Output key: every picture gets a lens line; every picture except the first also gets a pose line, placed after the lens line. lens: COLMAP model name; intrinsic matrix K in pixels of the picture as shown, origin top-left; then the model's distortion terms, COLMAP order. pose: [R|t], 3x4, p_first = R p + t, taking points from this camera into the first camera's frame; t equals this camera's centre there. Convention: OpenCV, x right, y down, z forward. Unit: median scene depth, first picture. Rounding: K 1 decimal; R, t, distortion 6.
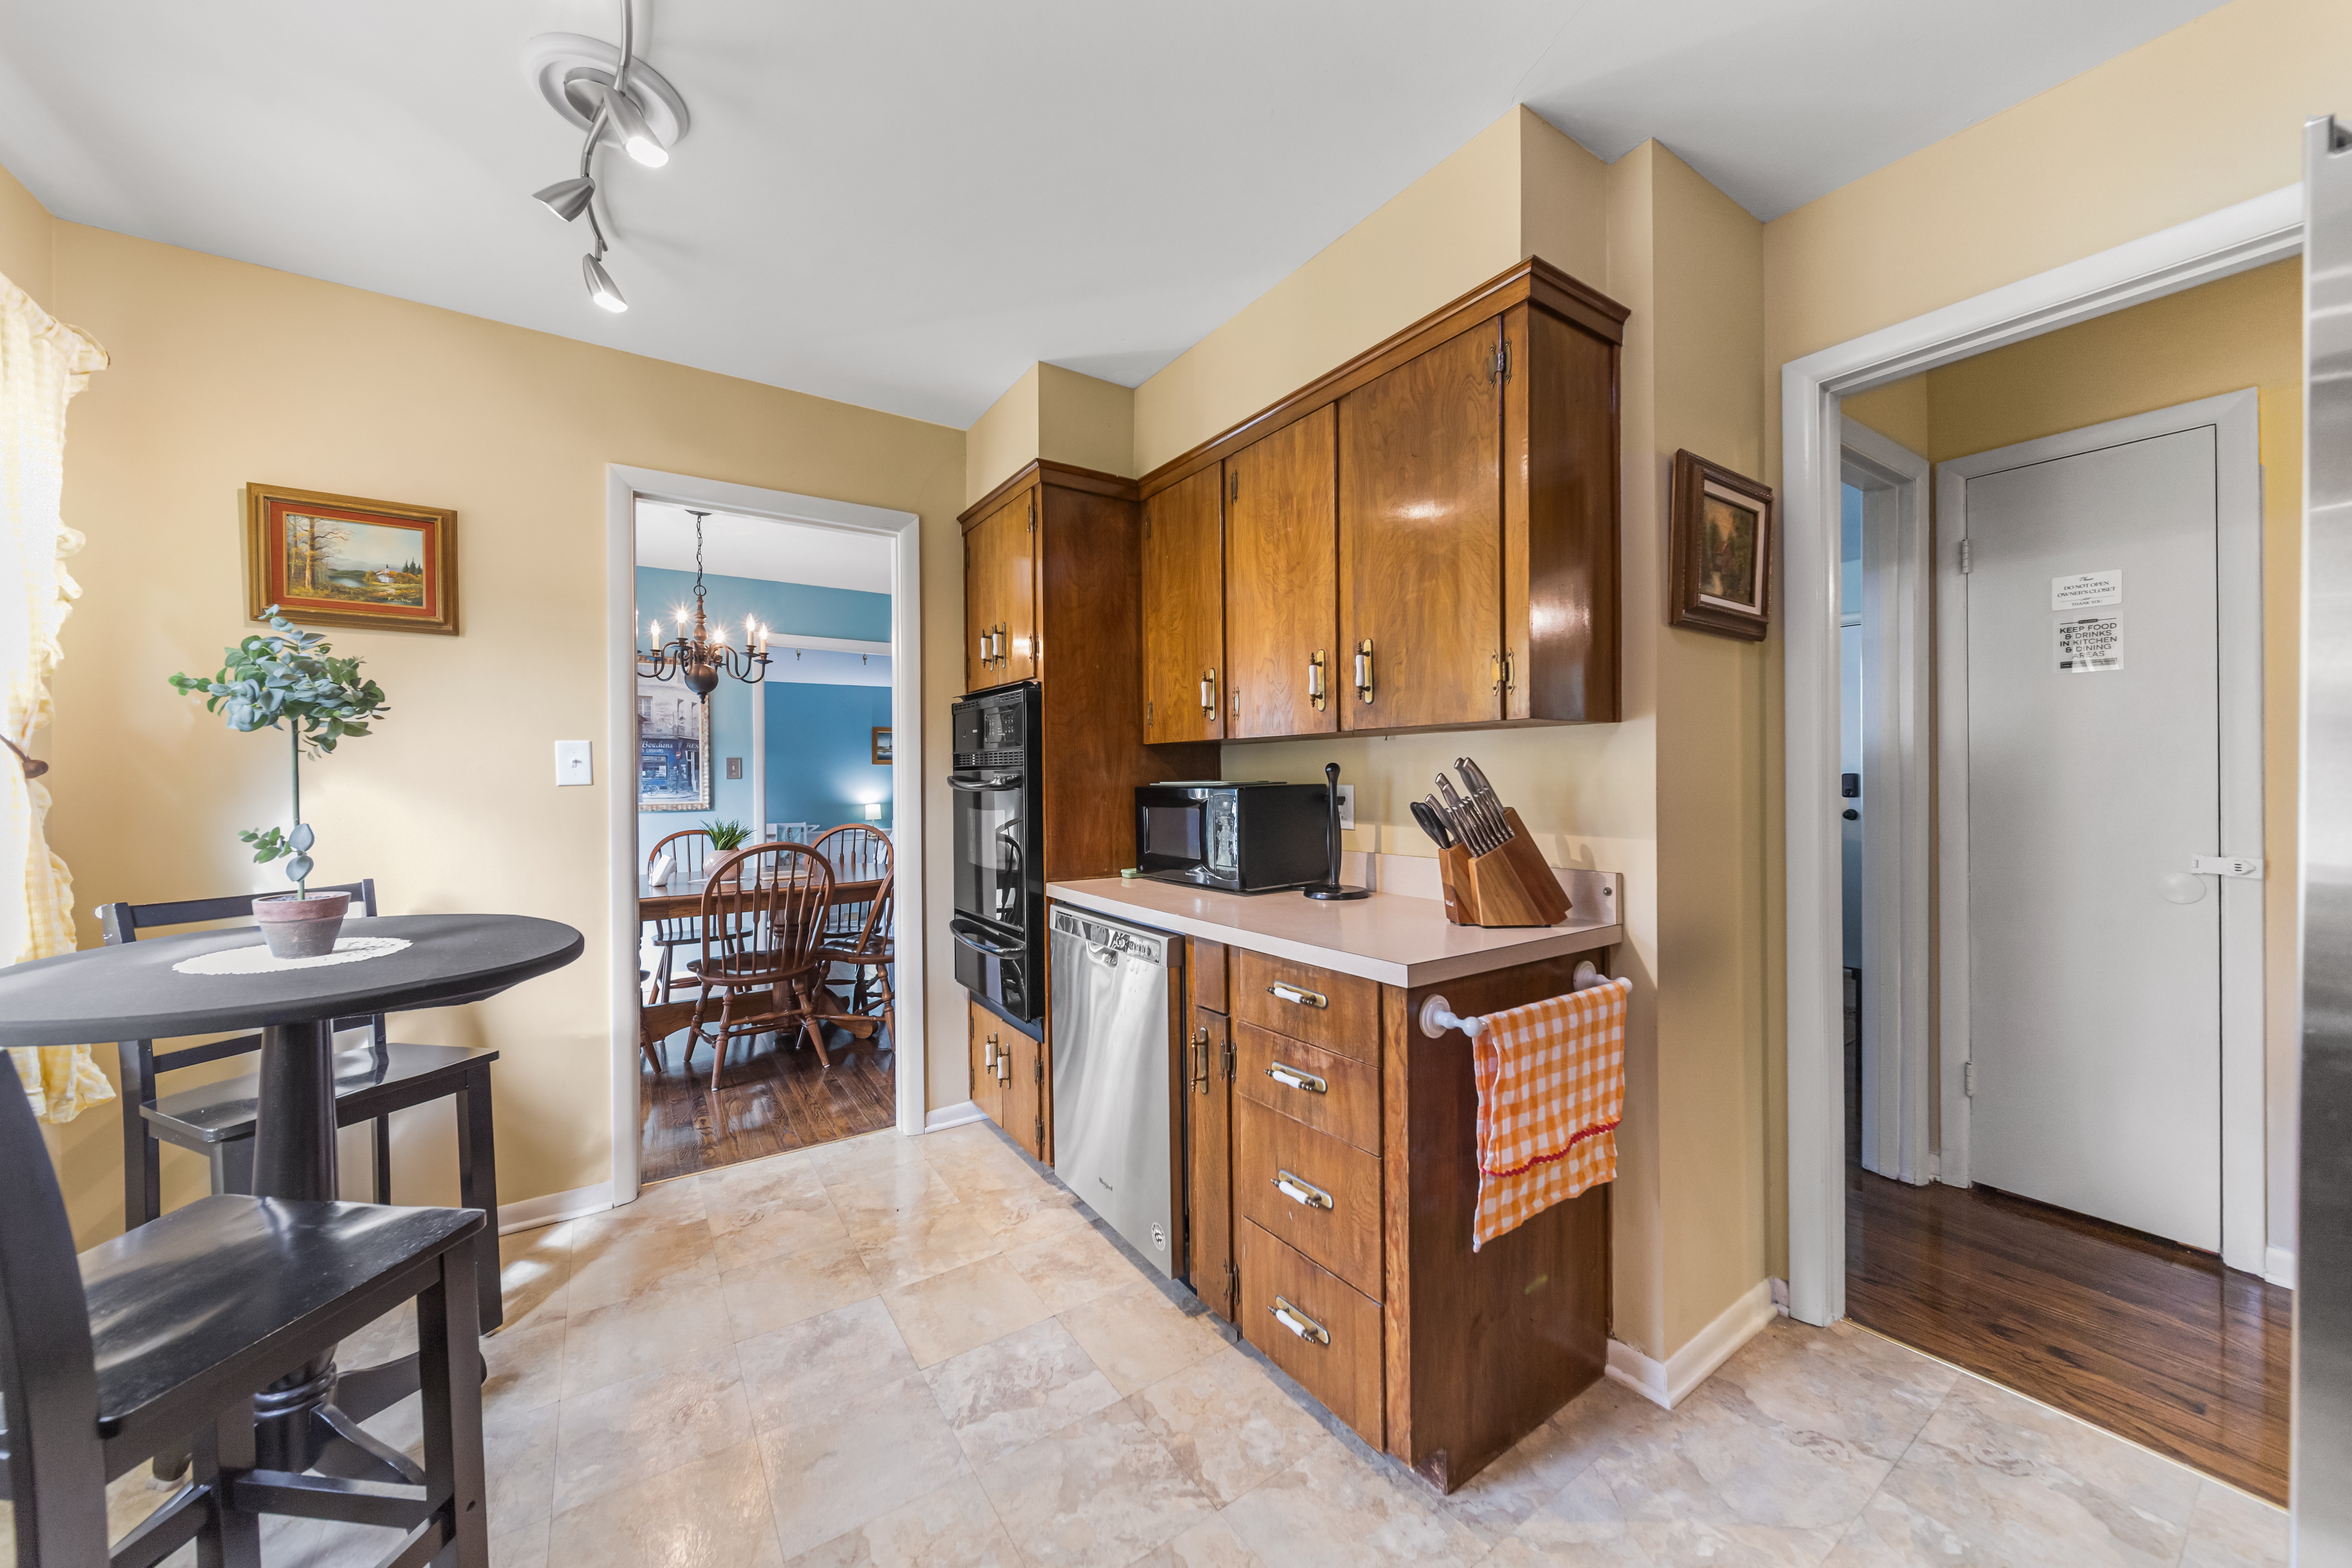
lens RADIAL K [[851.2, 0, 1175.8], [0, 851.2, 782.8], [0, 0, 1]] dist [0.000244, -0.000013]
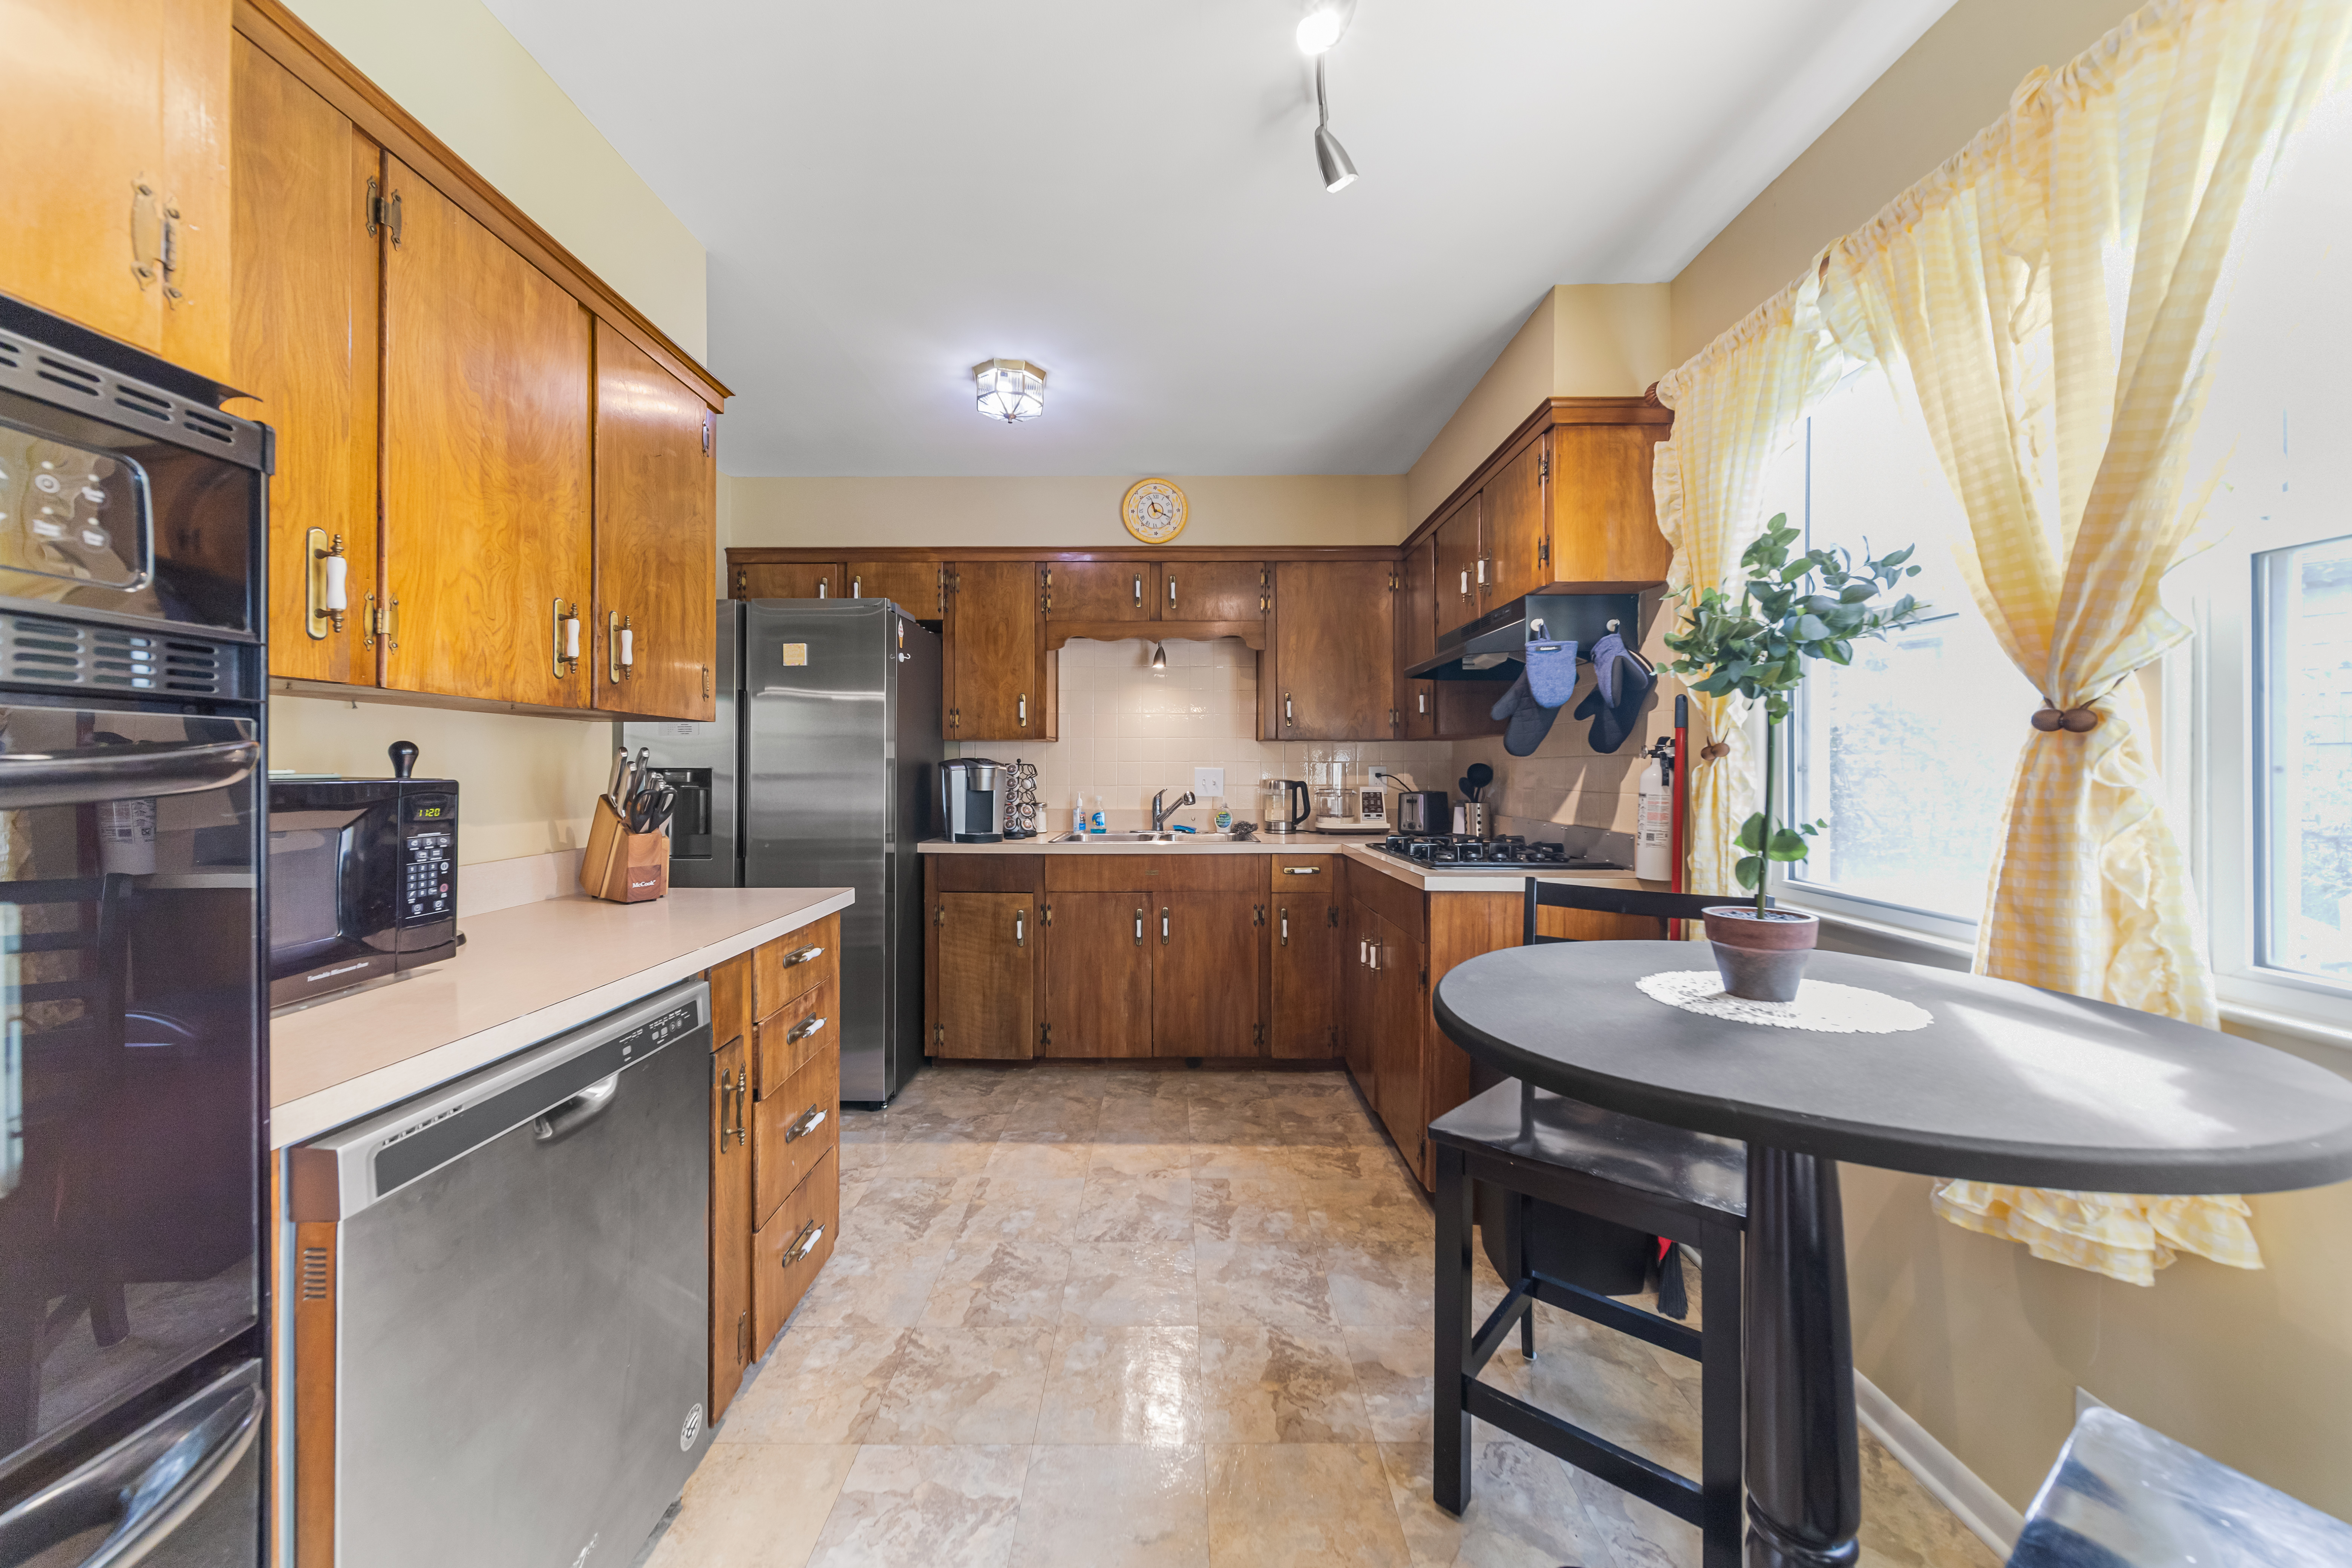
lens RADIAL K [[835.5, 0, 1170.7], [0, 835.5, 769.6], [0, 0, 1]] dist [0.001487, 0.000110]
pose [[-0.829527, 0.007906, 0.558411, -0.815240], [0.010032, 0.999949, 0.000745, 0.004590], [-0.558377, 0.006220, -0.829564, 1.506883]]
